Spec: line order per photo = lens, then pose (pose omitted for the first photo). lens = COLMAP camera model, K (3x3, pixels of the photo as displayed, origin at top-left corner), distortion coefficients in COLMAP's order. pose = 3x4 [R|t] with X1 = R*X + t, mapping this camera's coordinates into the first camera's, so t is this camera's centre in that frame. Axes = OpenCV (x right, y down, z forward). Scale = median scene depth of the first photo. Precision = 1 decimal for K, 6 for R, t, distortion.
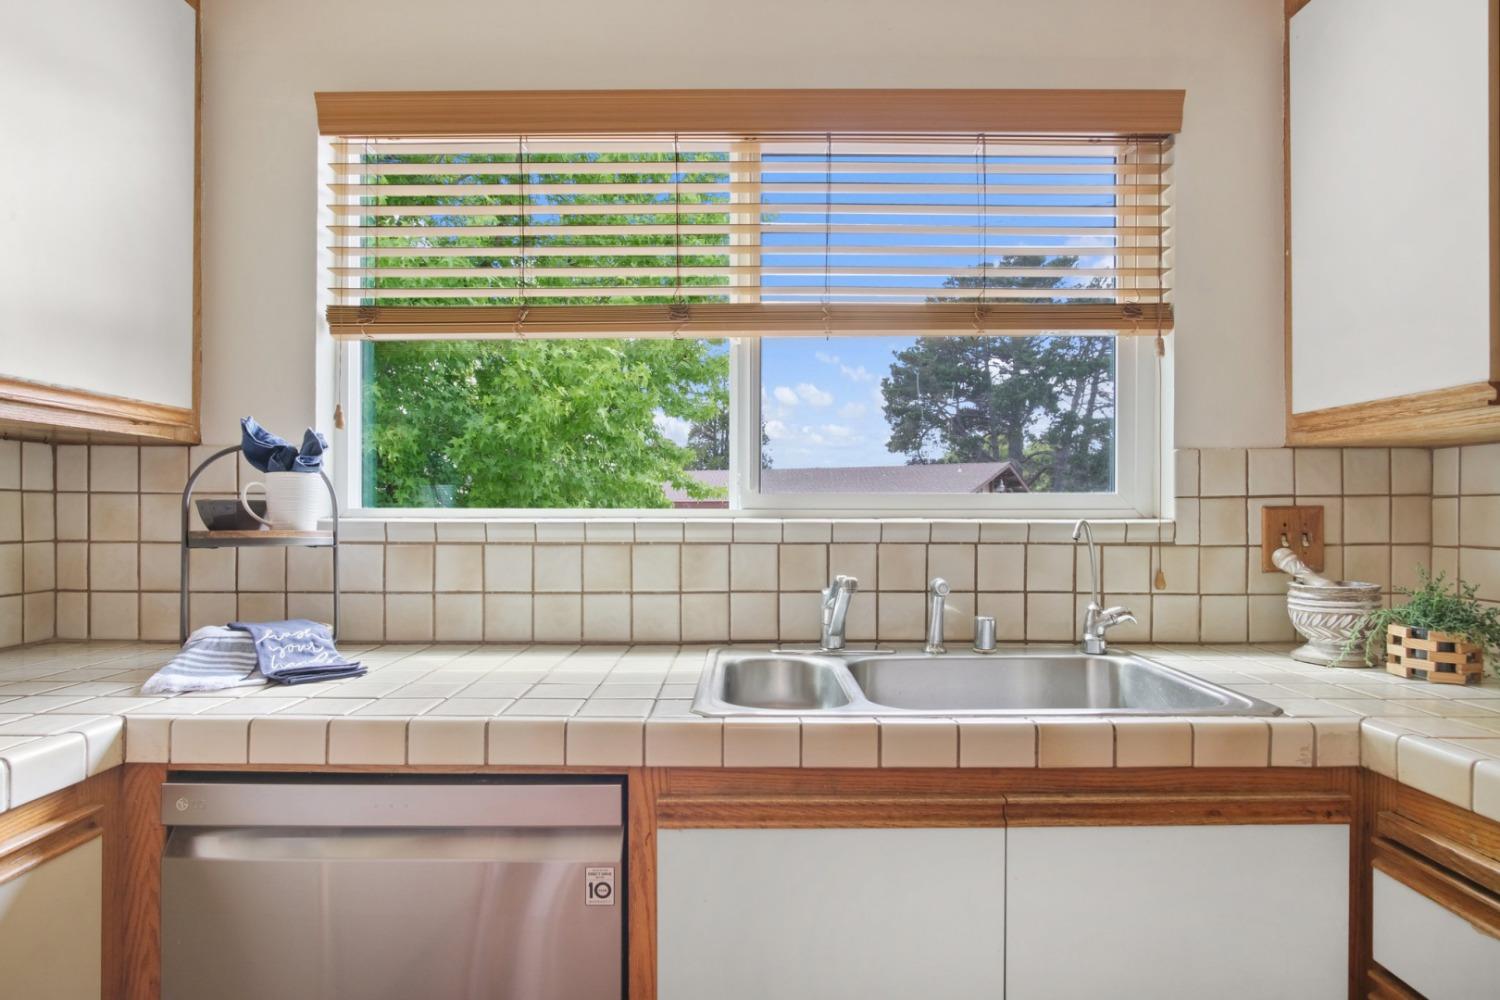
lens RADIAL K [[801.0, 0, 751.0], [0, 801.0, 511.5], [0, 0, 1]] dist [-0.021332, -0.000441]
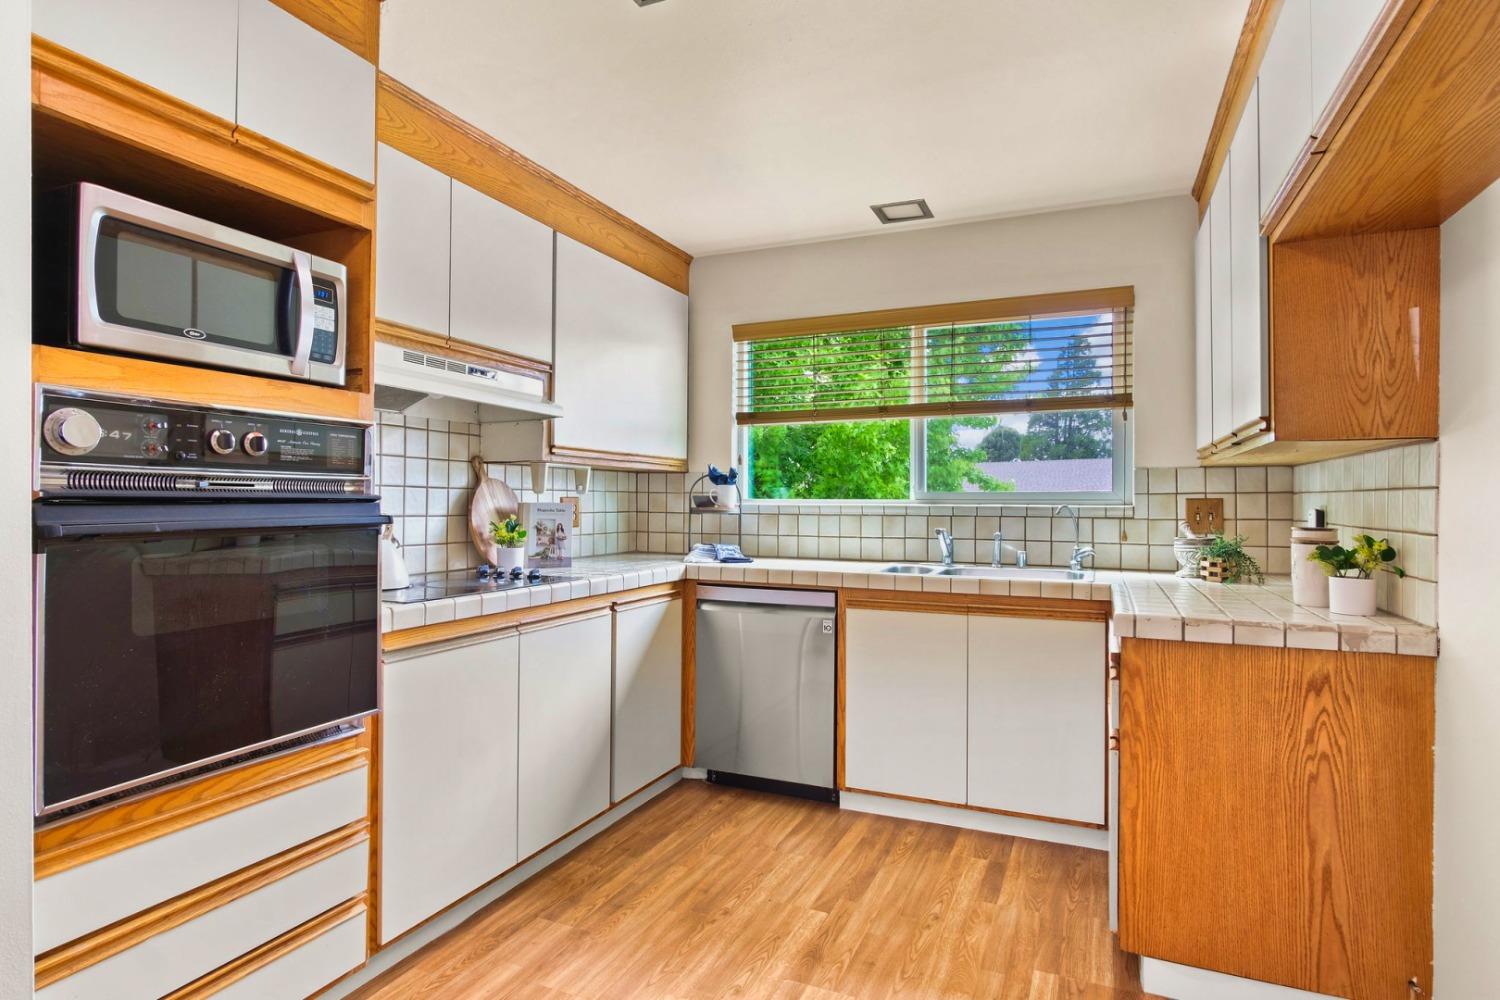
lens RADIAL K [[801.0, 0, 751.0], [0, 801.0, 511.5], [0, 0, 1]] dist [-0.021332, -0.000441]
pose [[0.913284, 0.007633, -0.407252, 0.498733], [-0.002782, 0.999918, 0.012504, 0.003661], [0.407314, -0.010287, 0.913230, -1.204276]]
